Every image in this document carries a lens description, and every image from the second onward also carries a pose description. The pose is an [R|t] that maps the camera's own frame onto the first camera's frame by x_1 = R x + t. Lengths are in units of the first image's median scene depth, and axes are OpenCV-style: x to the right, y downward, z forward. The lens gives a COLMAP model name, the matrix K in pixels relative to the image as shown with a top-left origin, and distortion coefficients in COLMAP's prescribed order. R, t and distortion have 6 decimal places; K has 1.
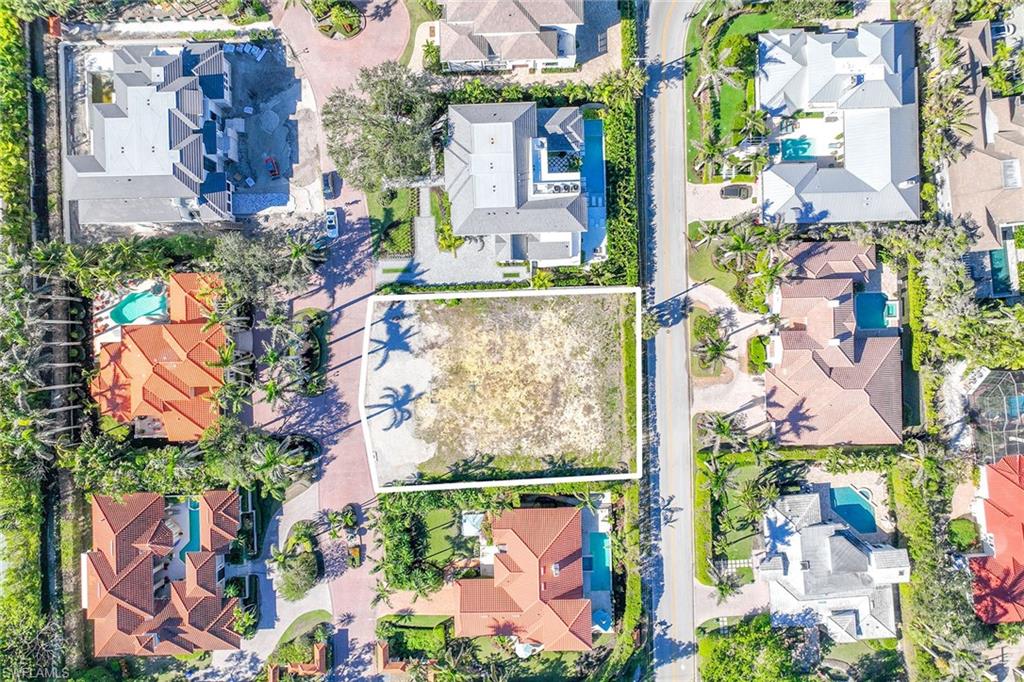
lens RADIAL K [[714.8, 0, 512.0], [0, 714.8, 341.0], [0, 0, 1]] dist [0.015130, 0.000455]
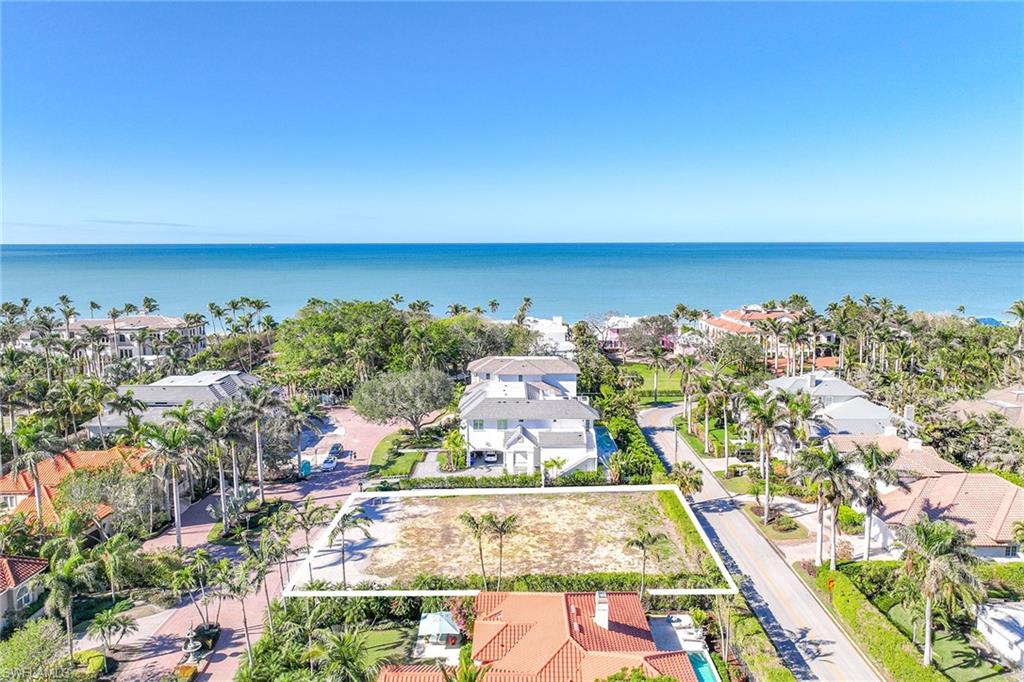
lens RADIAL K [[714.8, 0, 512.0], [0, 714.8, 341.0], [0, 0, 1]] dist [0.015130, 0.000455]
pose [[0.999443, 0.019060, -0.027407, 0.009954], [-0.029856, 0.143044, -0.989266, 0.735247], [-0.014935, 0.989533, 0.143533, 0.704905]]
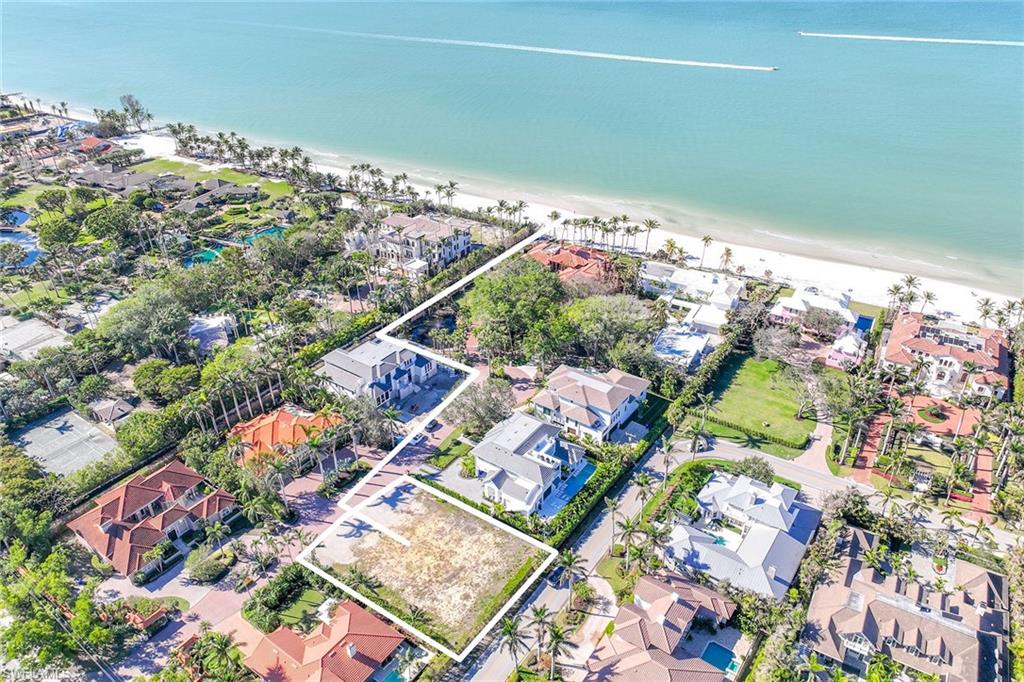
lens RADIAL K [[714.8, 0, 512.0], [0, 714.8, 341.0], [0, 0, 1]] dist [0.015130, 0.000455]
pose [[0.800876, 0.317677, -0.507621, 0.643131], [-0.598813, 0.418523, -0.682833, 0.691979], [-0.004470, 0.850835, 0.525414, -0.005307]]
